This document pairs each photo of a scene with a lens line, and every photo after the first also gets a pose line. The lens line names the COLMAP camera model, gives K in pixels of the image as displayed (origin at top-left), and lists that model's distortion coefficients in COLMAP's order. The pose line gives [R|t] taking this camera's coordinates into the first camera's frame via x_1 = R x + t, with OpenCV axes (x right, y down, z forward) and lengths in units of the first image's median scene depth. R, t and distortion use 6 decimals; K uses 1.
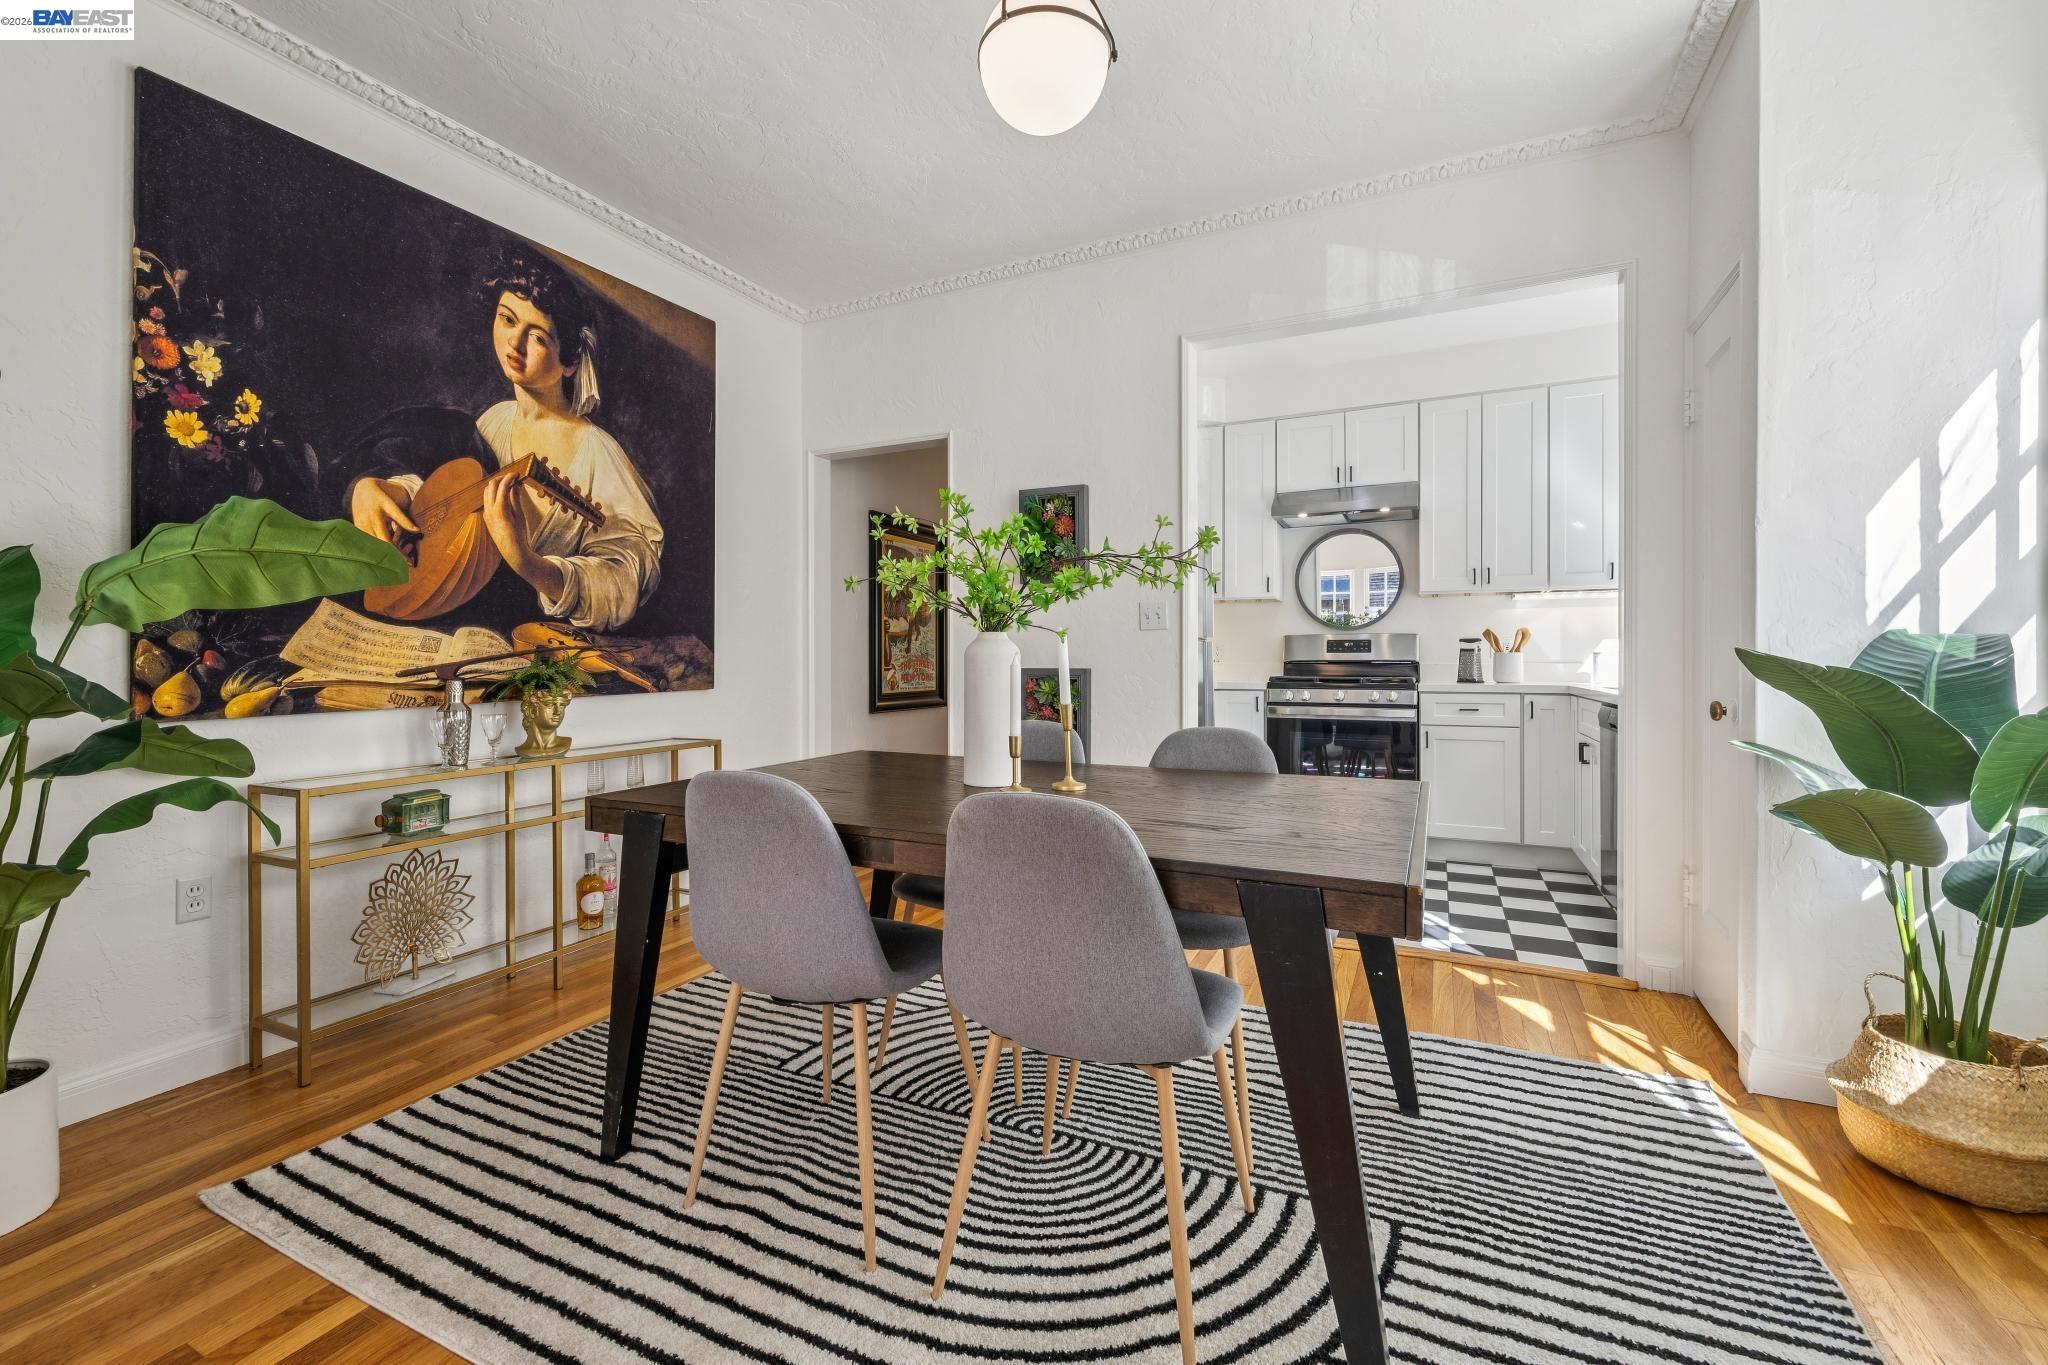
lens RADIAL K [[859.4, 0, 1017.5], [0, 859.4, 657.4], [0, 0, 1]] dist [0.000282, 0.000683]
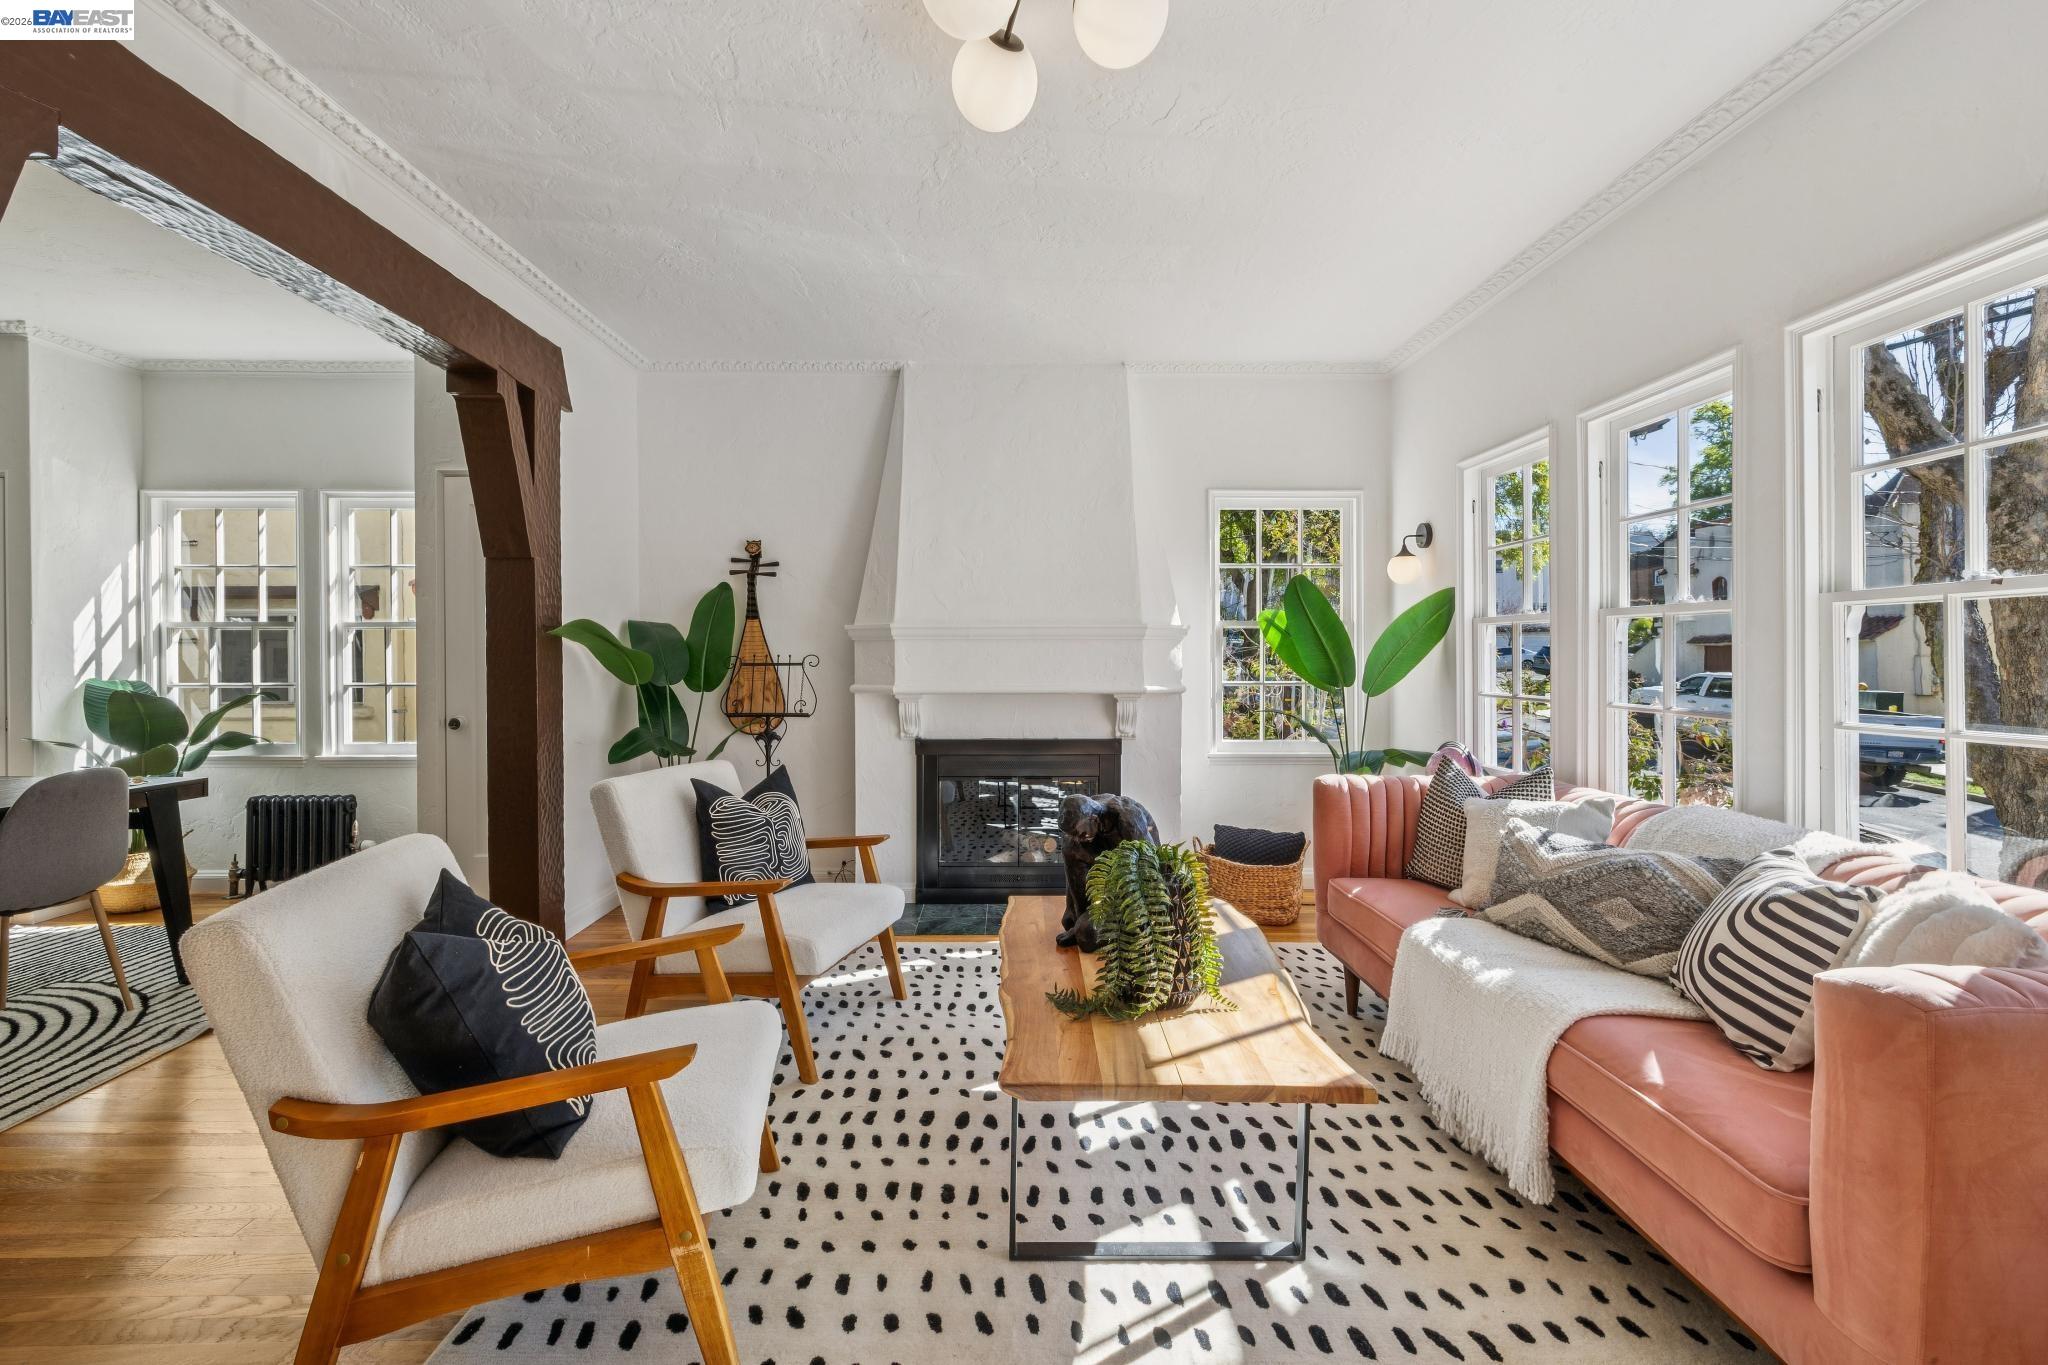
lens RADIAL K [[859.4, 0, 1014.3], [0, 859.4, 658.6], [0, 0, 1]] dist [0.000282, 0.000683]
pose [[-0.447658, 0.001641, 0.894203, -1.021354], [0.002752, 0.999996, -0.000457, -0.038782], [-0.894201, 0.002257, -0.447660, -0.052074]]
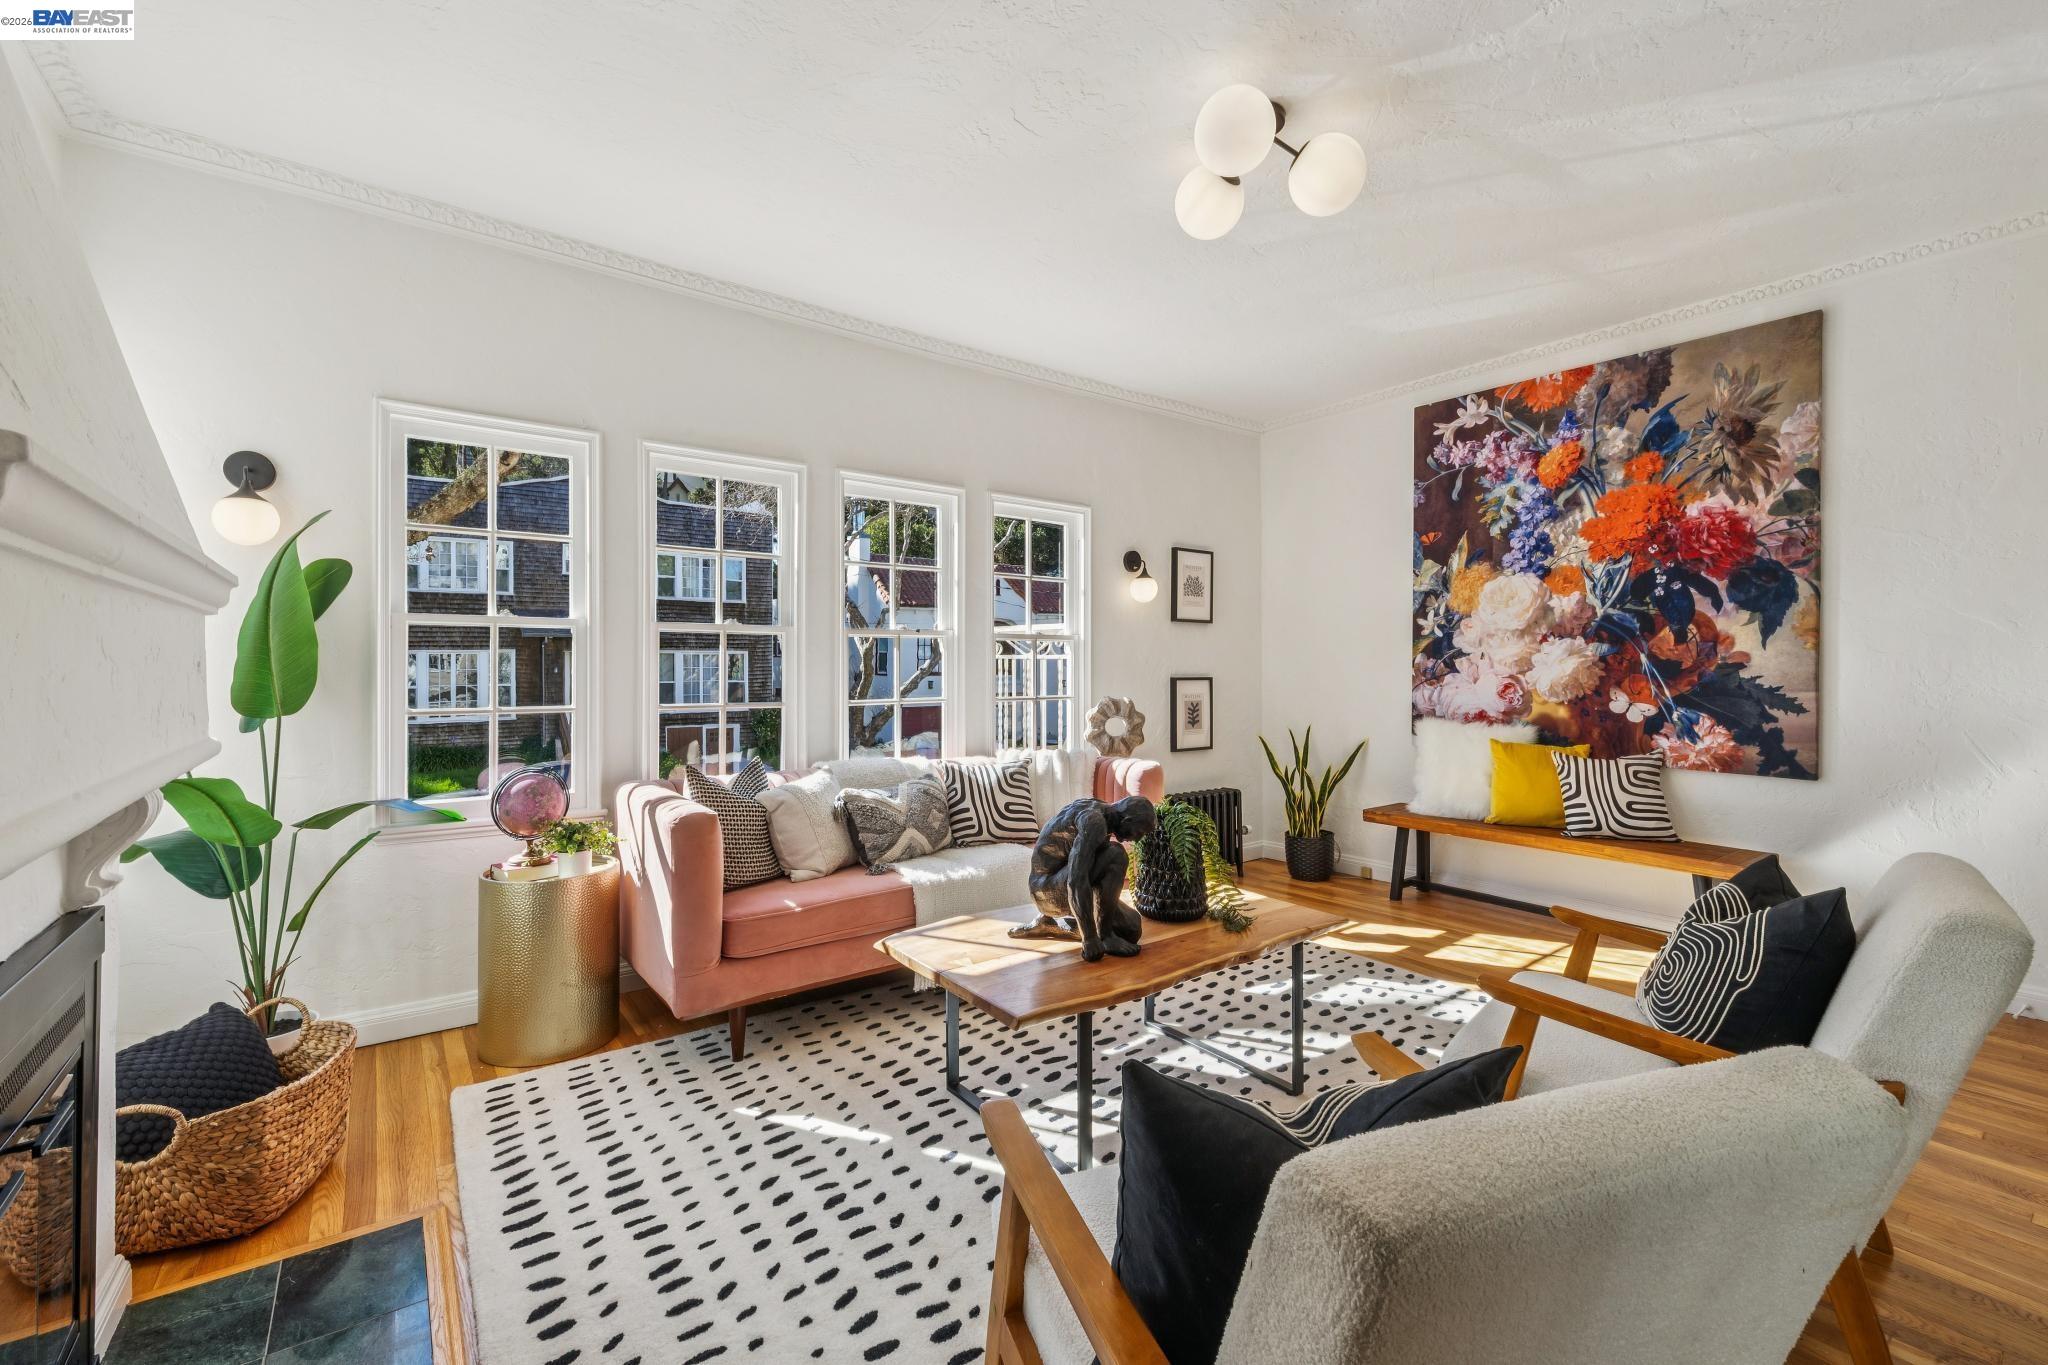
lens RADIAL K [[859.4, 0, 1011.4], [0, 859.4, 660.8], [0, 0, 1]] dist [0.000282, 0.000683]
pose [[-0.459669, -0.001097, -0.888090, 0.077459], [0.001277, 0.999997, -0.001897, -0.040452], [0.888089, -0.002006, -0.459666, -0.153367]]
